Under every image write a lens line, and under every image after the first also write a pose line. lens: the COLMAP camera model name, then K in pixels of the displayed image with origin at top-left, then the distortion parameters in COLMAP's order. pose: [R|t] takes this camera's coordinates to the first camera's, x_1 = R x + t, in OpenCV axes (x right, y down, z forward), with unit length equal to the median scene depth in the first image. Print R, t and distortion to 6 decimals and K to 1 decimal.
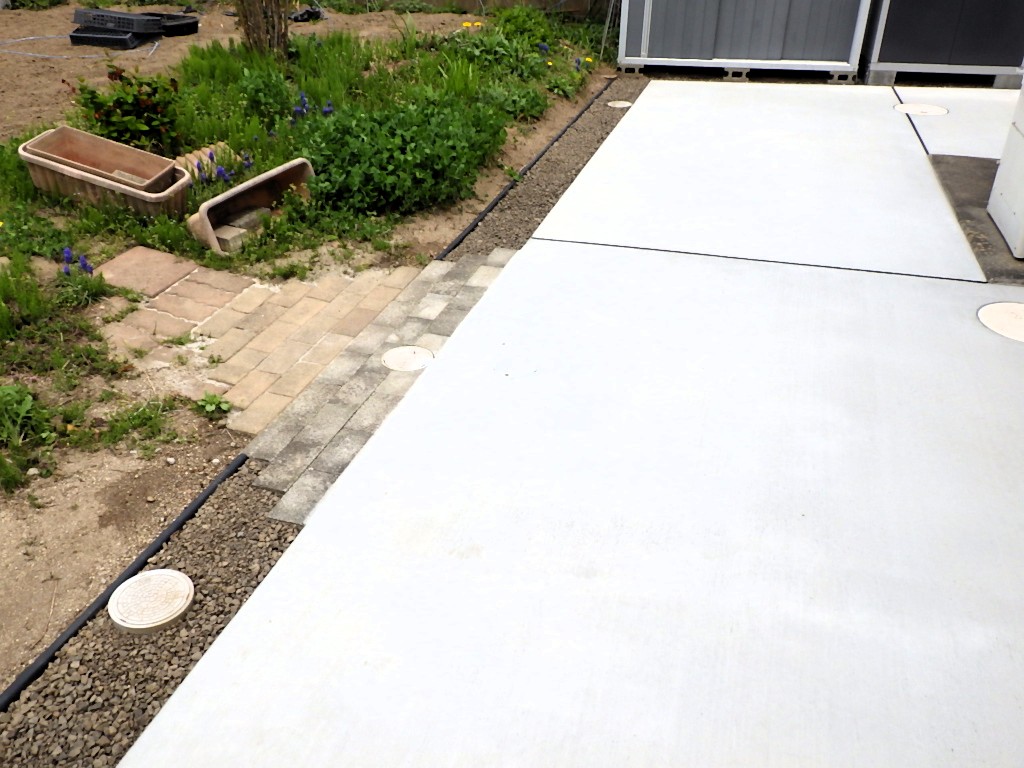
lens RADIAL K [[830.2, 0, 512.0], [0, 830.2, 384.0], [0, 0, 1]] dist [-0.015823, 0.000491]
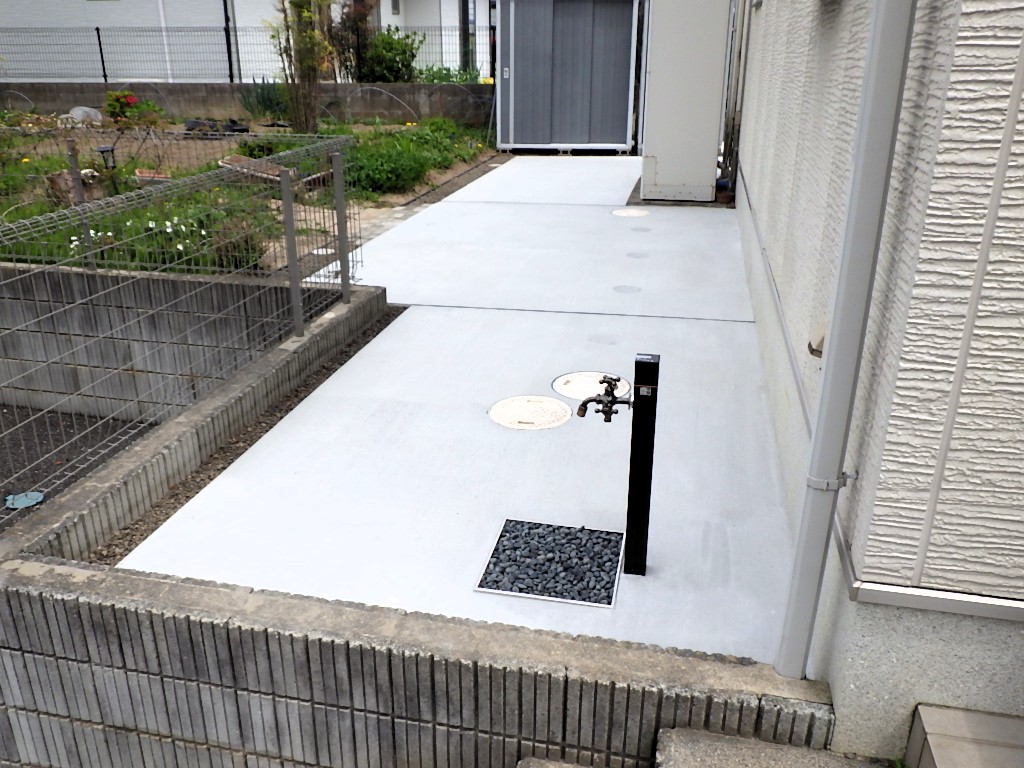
lens RADIAL K [[830.2, 0, 512.0], [0, 830.2, 384.0], [0, 0, 1]] dist [-0.015823, 0.000491]
pose [[0.997278, -0.030871, 0.066965, 0.033099], [0.040618, 0.987933, -0.149460, 0.425425], [-0.061543, 0.151773, 0.986498, -0.749944]]
